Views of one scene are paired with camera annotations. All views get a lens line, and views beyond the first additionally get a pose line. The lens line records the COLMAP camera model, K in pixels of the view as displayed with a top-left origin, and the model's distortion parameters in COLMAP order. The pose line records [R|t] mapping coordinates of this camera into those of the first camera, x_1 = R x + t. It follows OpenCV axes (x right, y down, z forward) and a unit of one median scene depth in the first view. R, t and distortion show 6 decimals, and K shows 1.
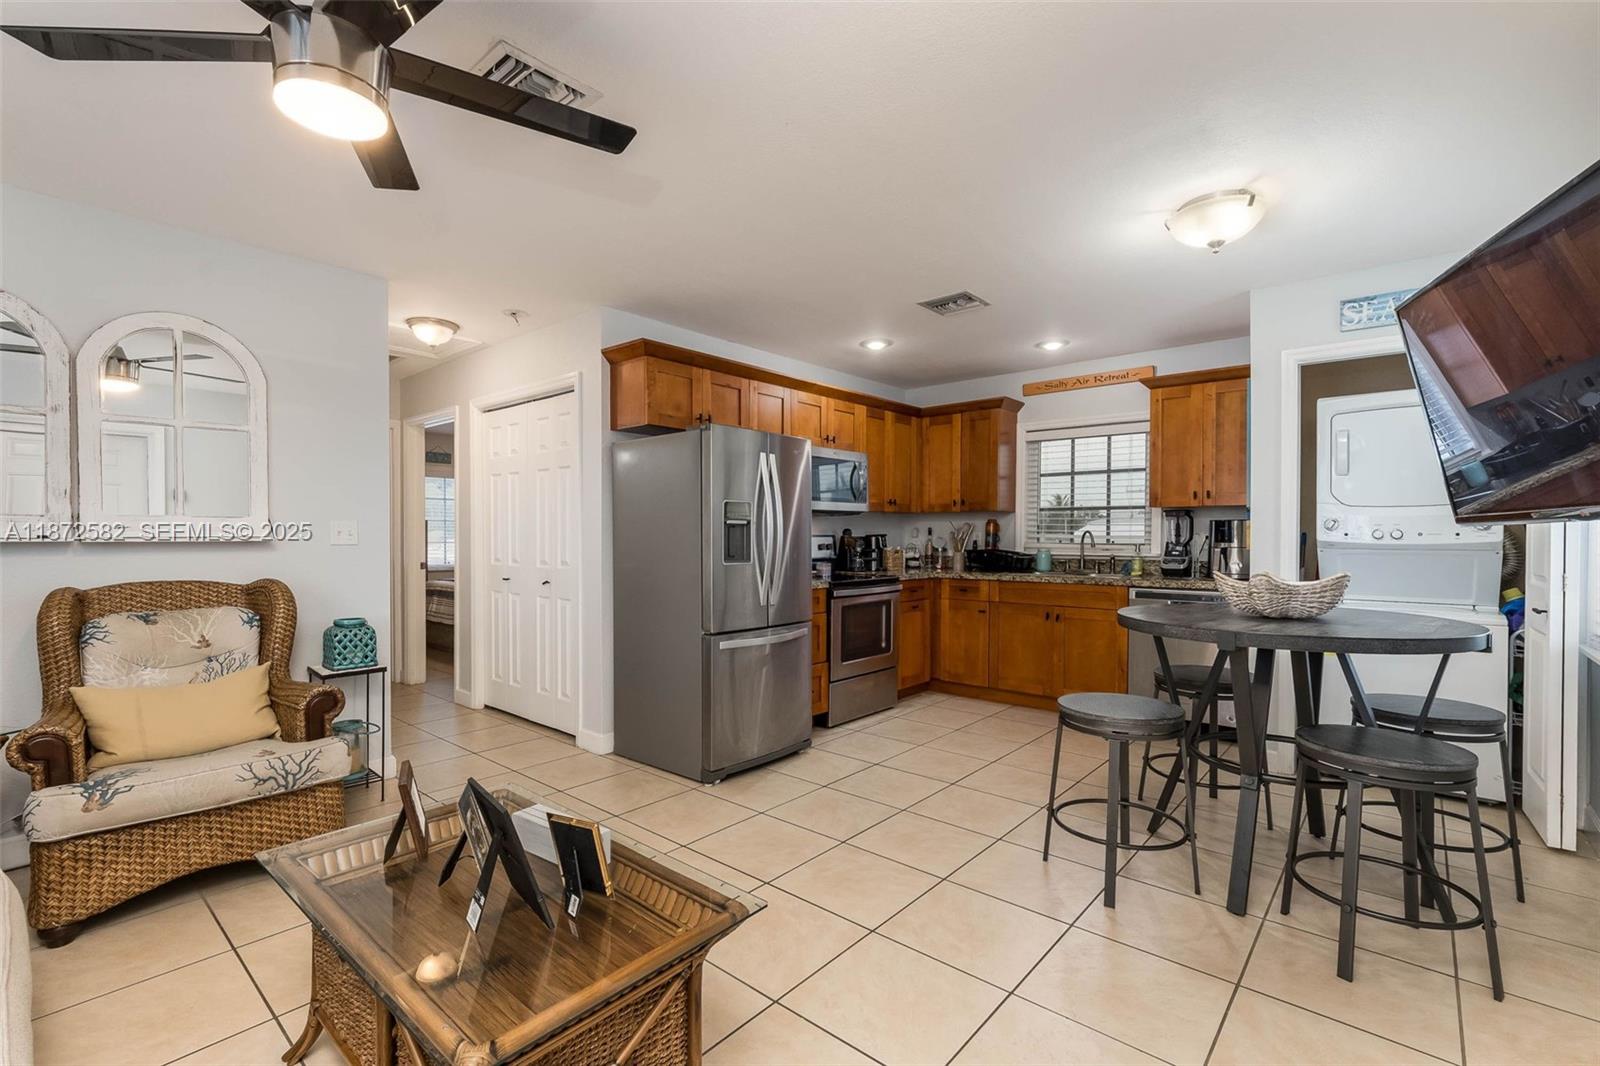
lens RADIAL K [[708.0, 0, 819.2], [0, 708.0, 544.8], [0, 0, 1]] dist [-0.000220, -0.000012]
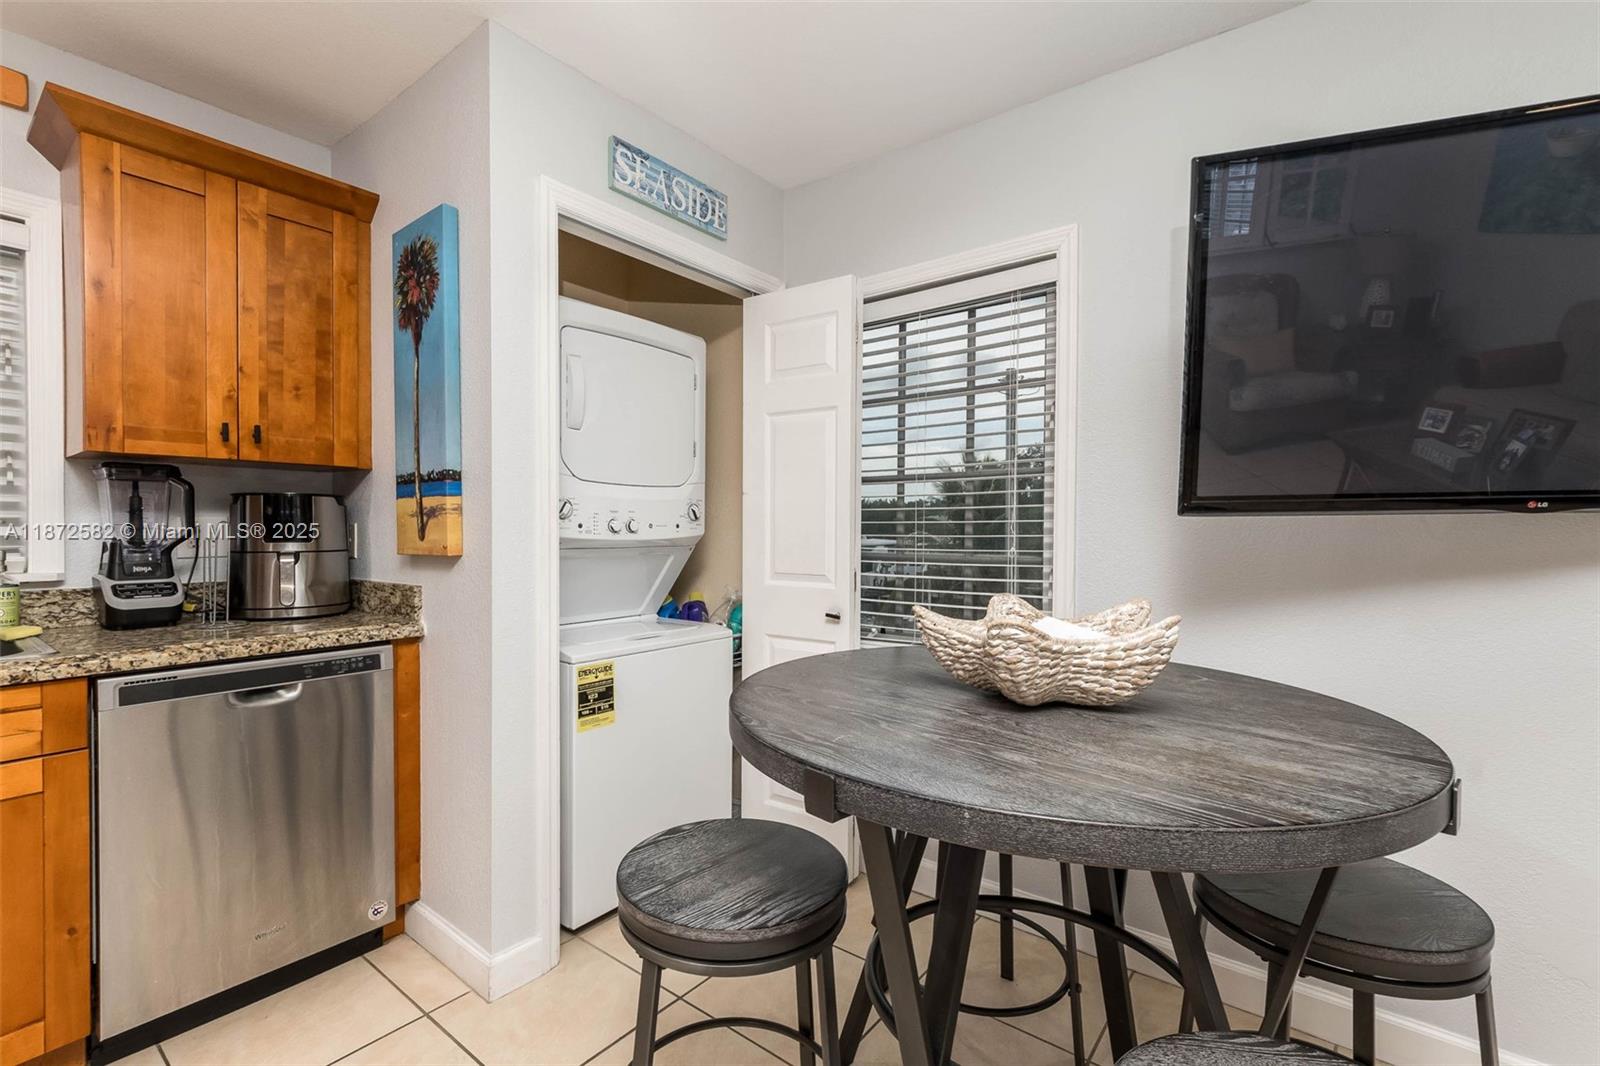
lens RADIAL K [[708.3, 0, 740.3], [0, 708.3, 543.7], [0, 0, 1]] dist [-0.002310, -0.000313]
pose [[0.002255, -0.022094, 0.999753, 0.085120], [0.011546, 0.999690, 0.022066, -0.007384], [-0.999931, 0.011493, 0.002510, 0.578953]]
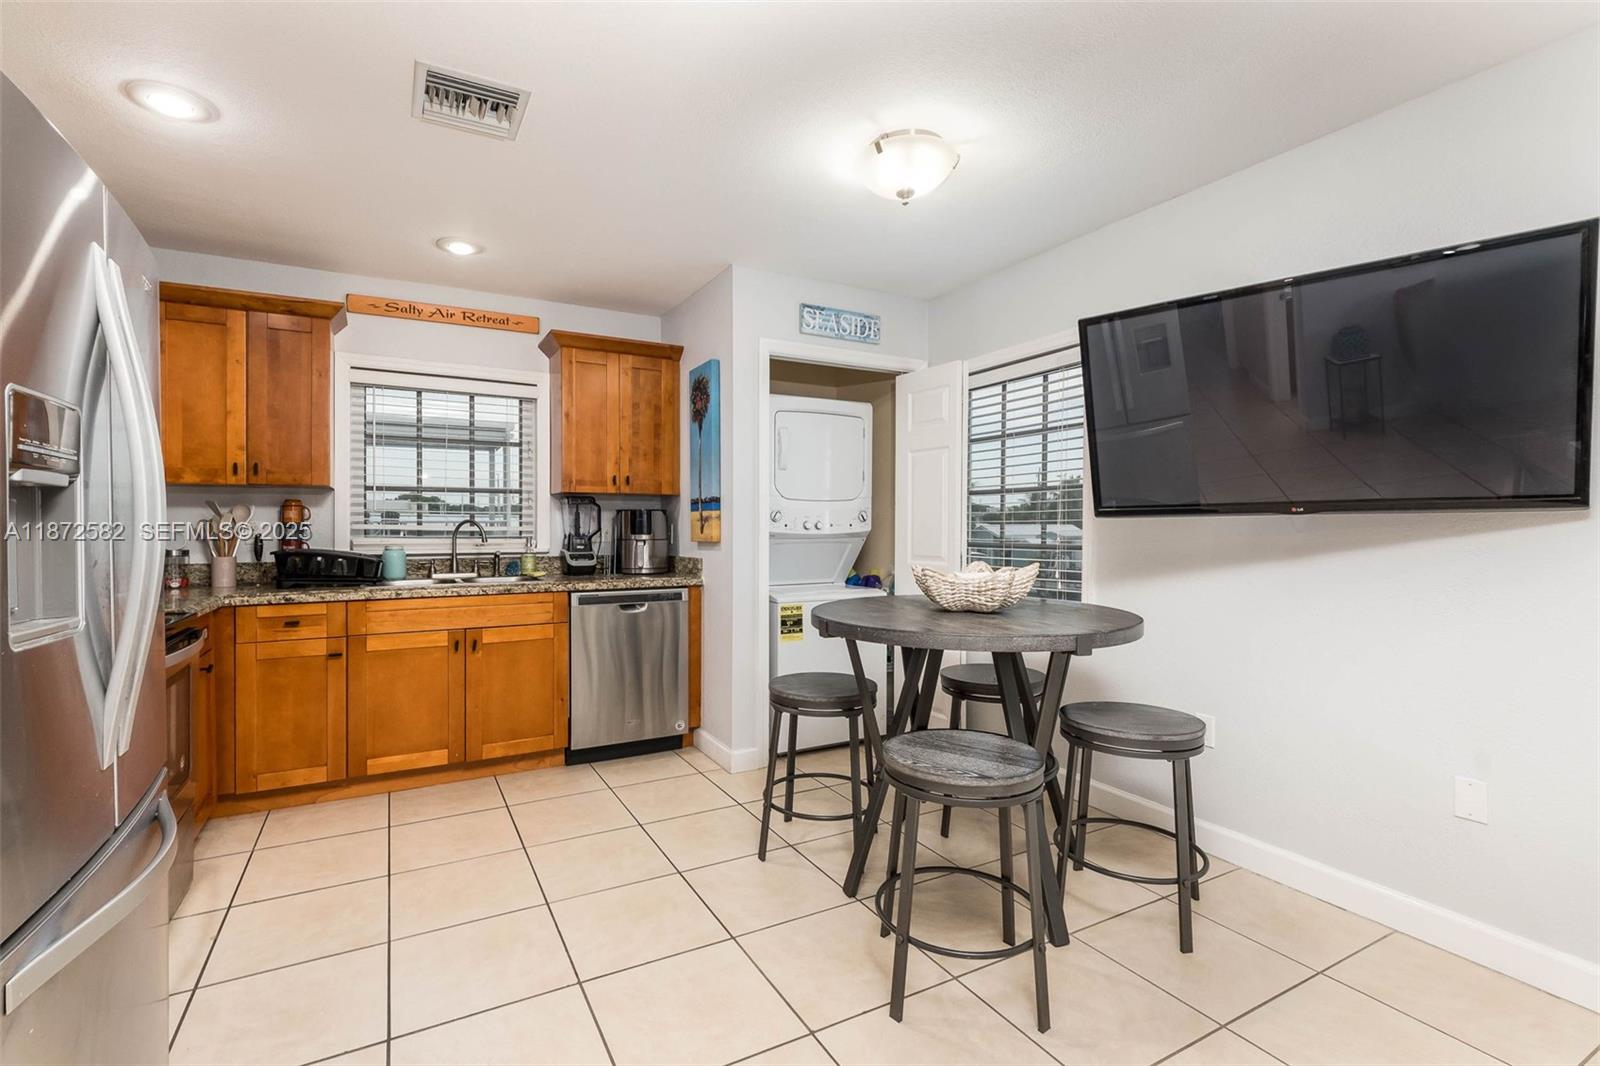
lens RADIAL K [[699.0, 0, 745.7], [0, 699.0, 535.1], [0, 0, 1]] dist [0.000461, 0.000045]
pose [[0.393308, -0.011481, 0.919335, -0.164557], [0.014194, 0.999879, 0.006414, -0.005081], [-0.919297, 0.010526, 0.393424, 0.434304]]
